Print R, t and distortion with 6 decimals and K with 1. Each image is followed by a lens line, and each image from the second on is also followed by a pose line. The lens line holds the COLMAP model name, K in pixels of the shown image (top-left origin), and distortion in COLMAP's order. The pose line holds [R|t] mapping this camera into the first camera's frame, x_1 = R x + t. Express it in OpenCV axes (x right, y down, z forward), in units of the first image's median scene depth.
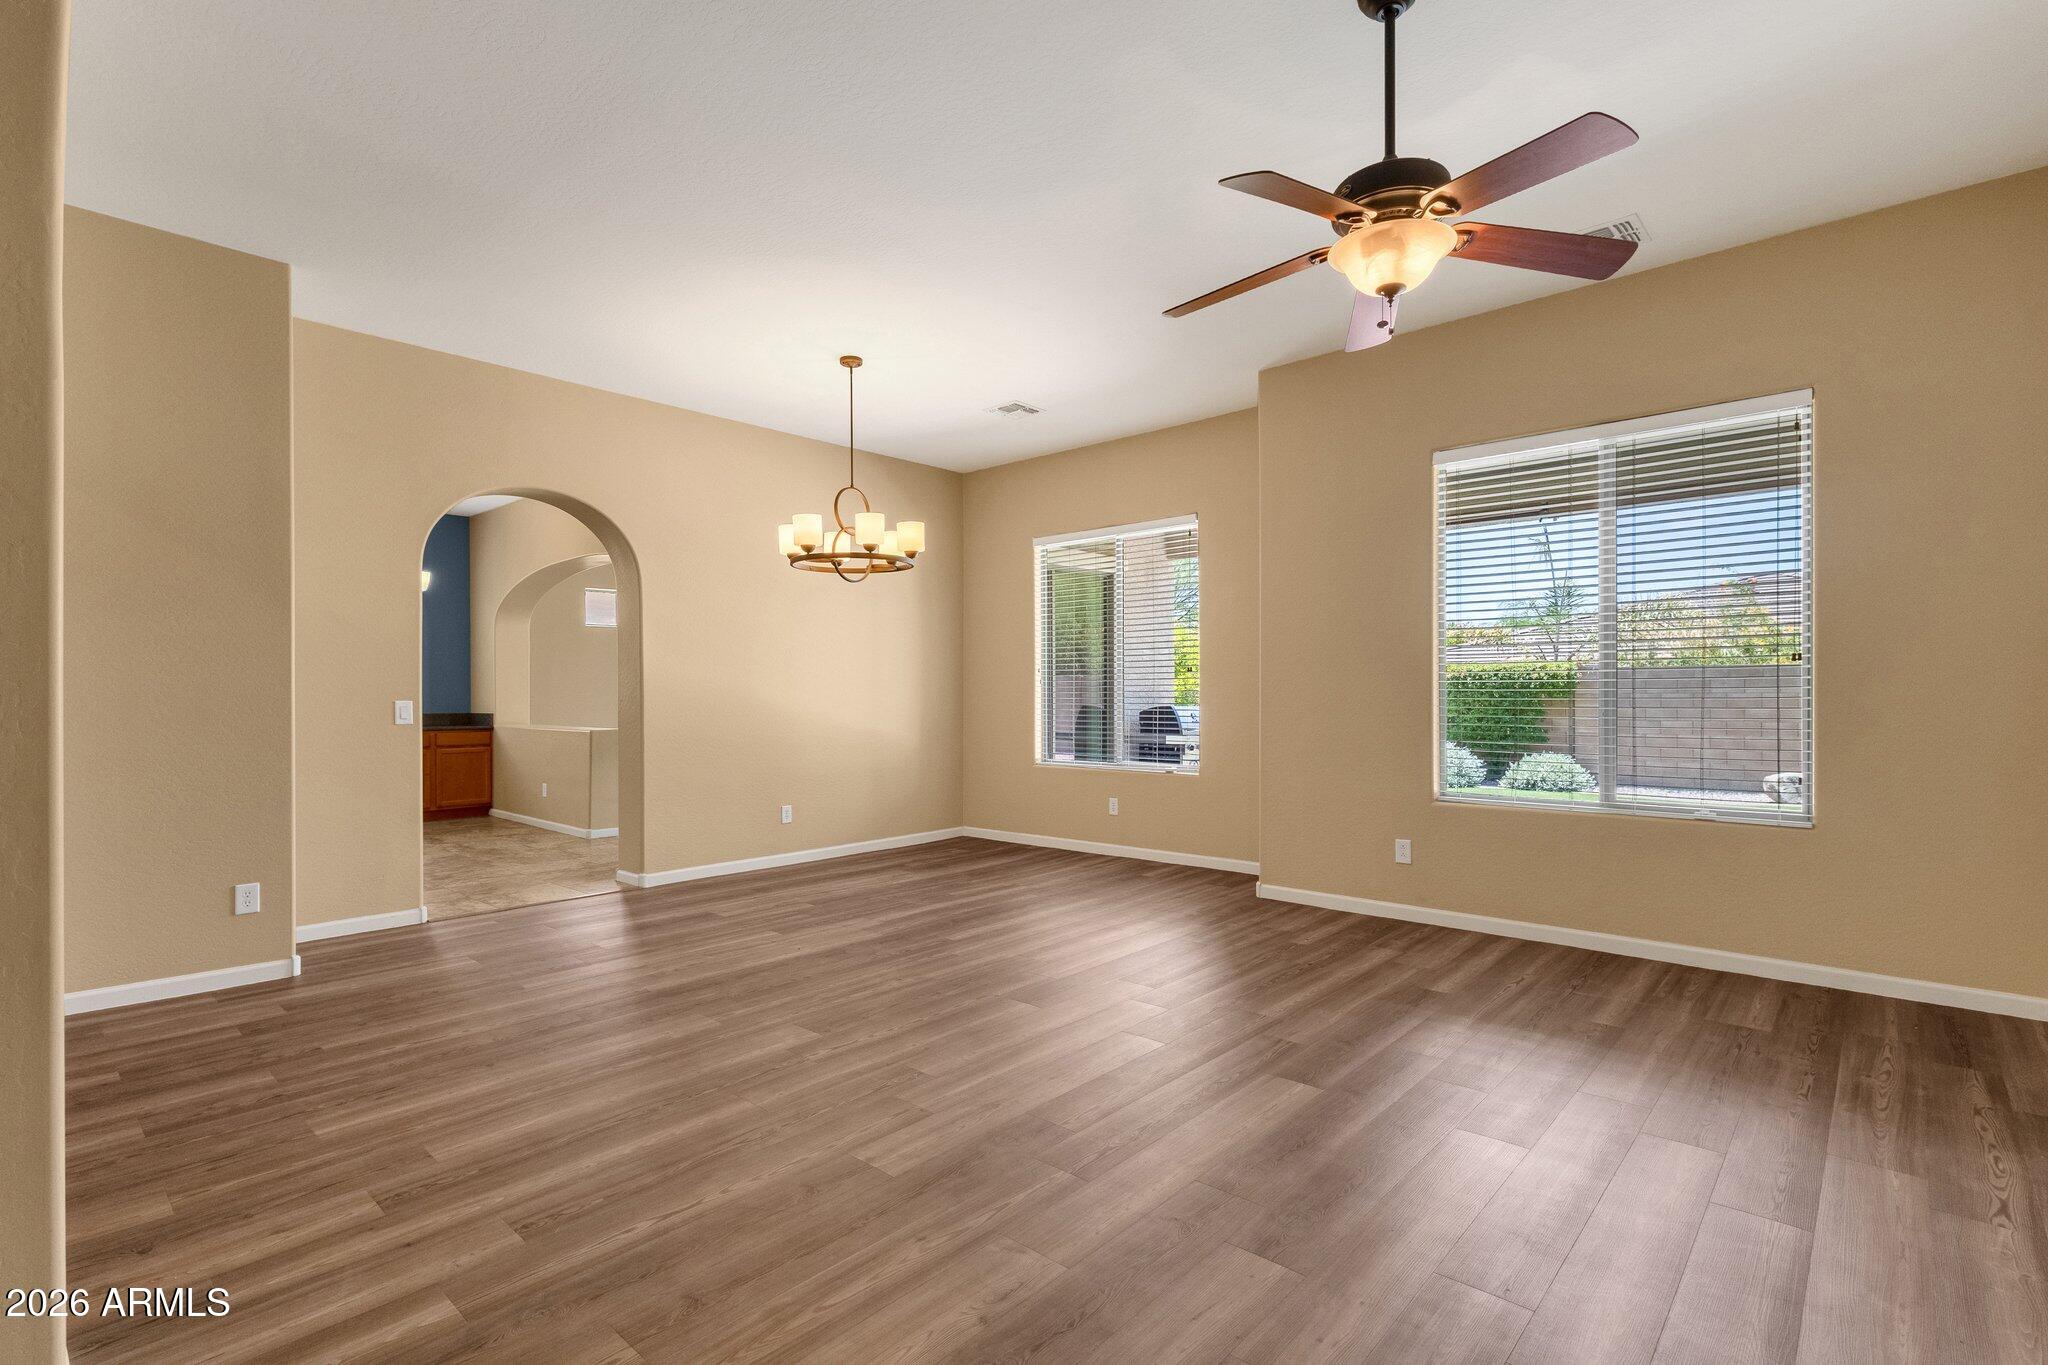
lens RADIAL K [[975.9, 0, 1021.7], [0, 975.9, 691.7], [0, 0, 1]] dist [0.005822, 0.000670]
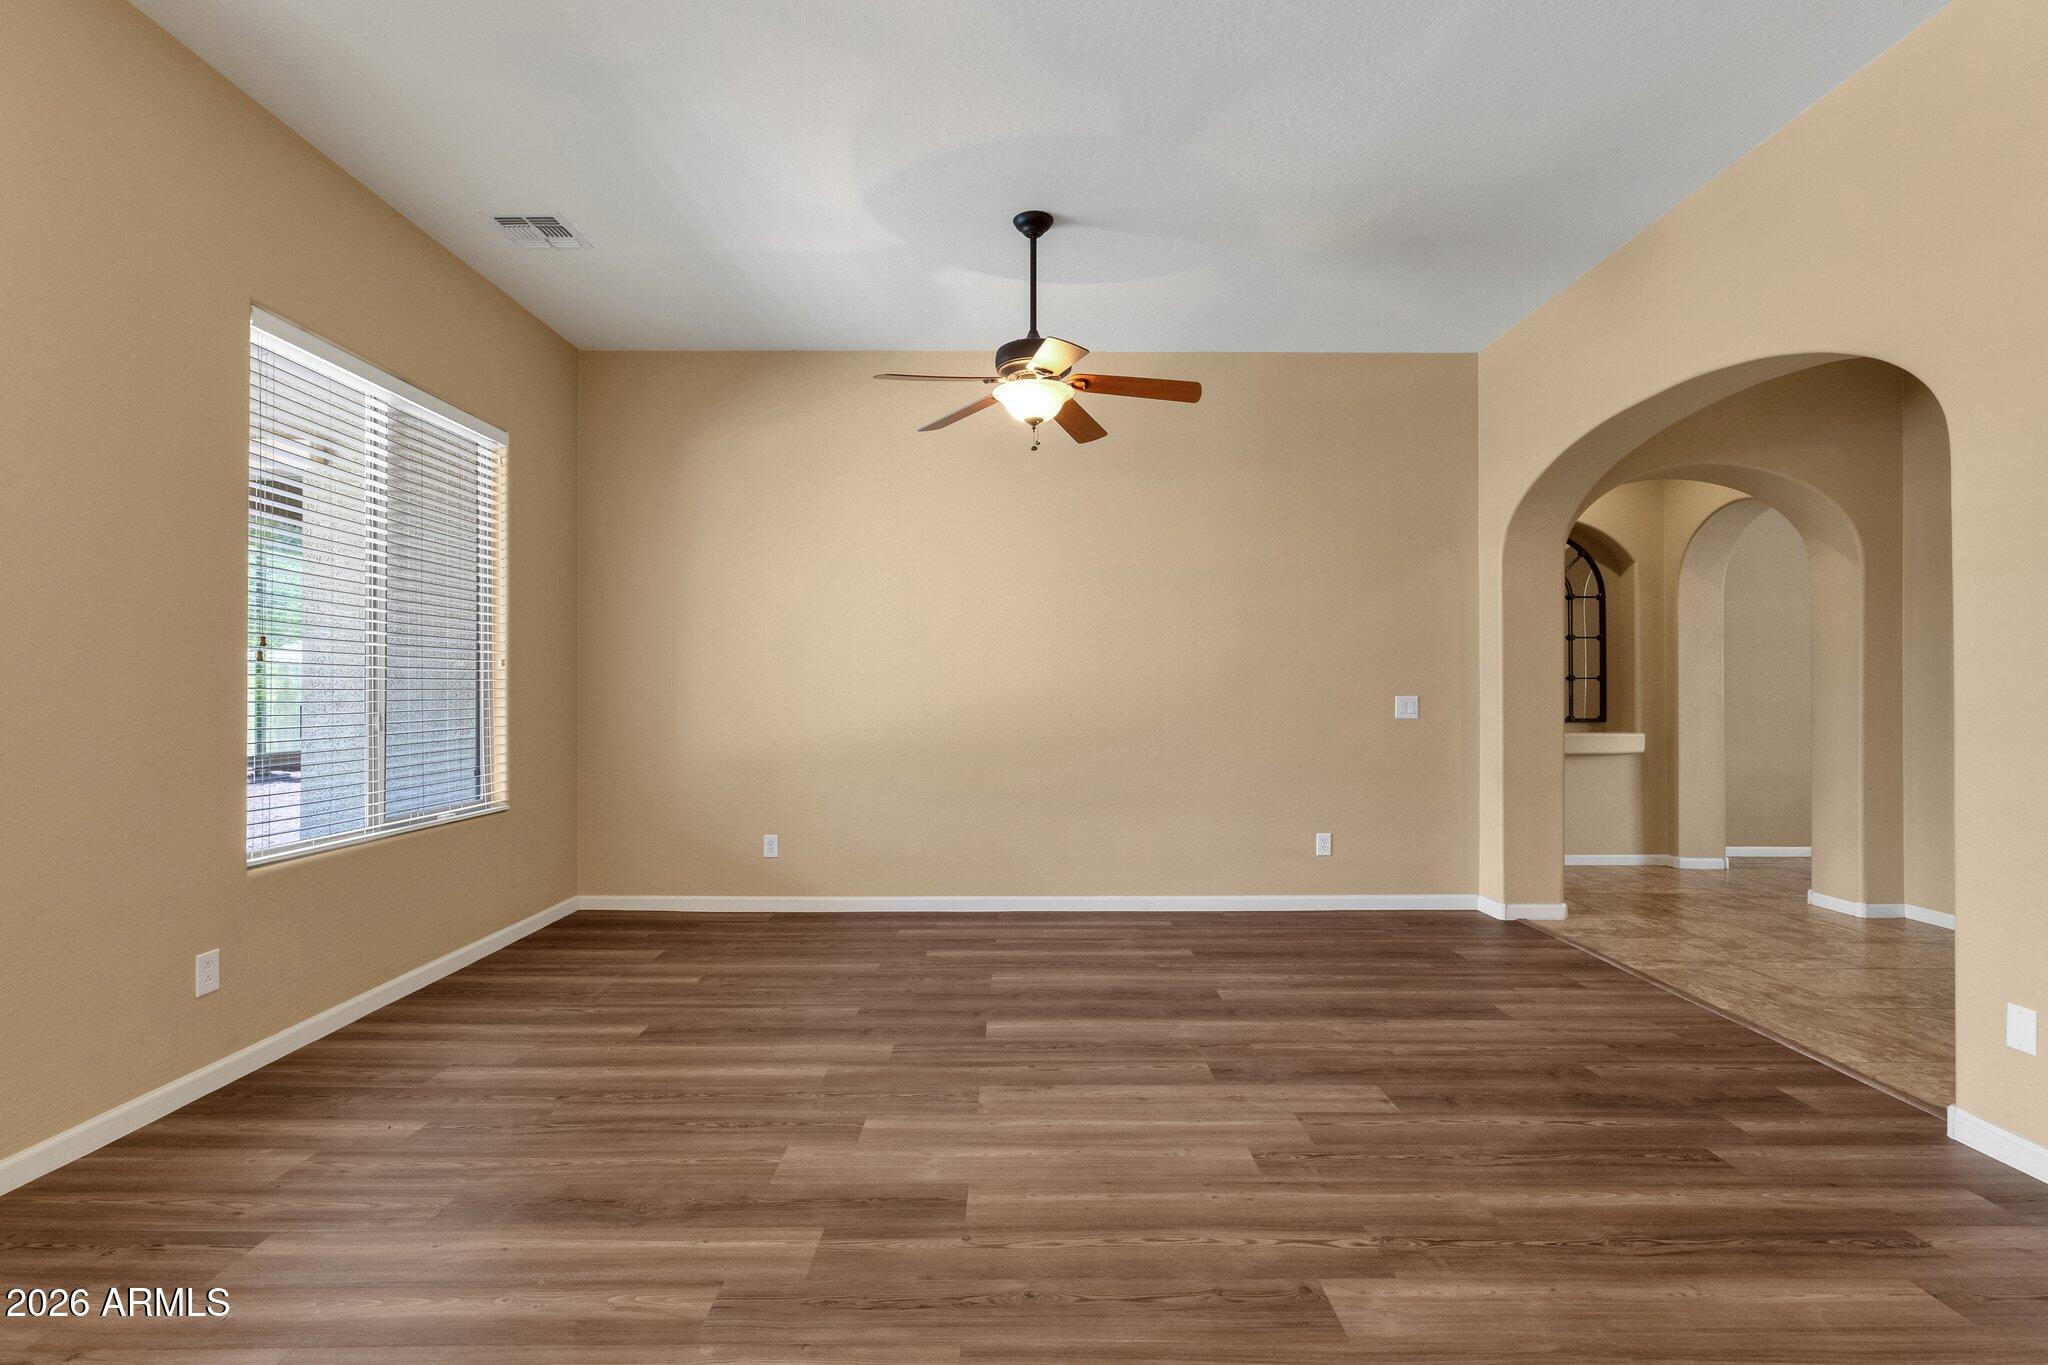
lens RADIAL K [[934.1, 0, 1029.9], [0, 934.1, 687.7], [0, 0, 1]] dist [0.002060, 0.000498]
pose [[-0.682959, 0.007599, 0.730417, -0.317013], [0.001682, 0.999960, -0.008830, 0.003286], [-0.730455, -0.004802, -0.682944, 0.967822]]
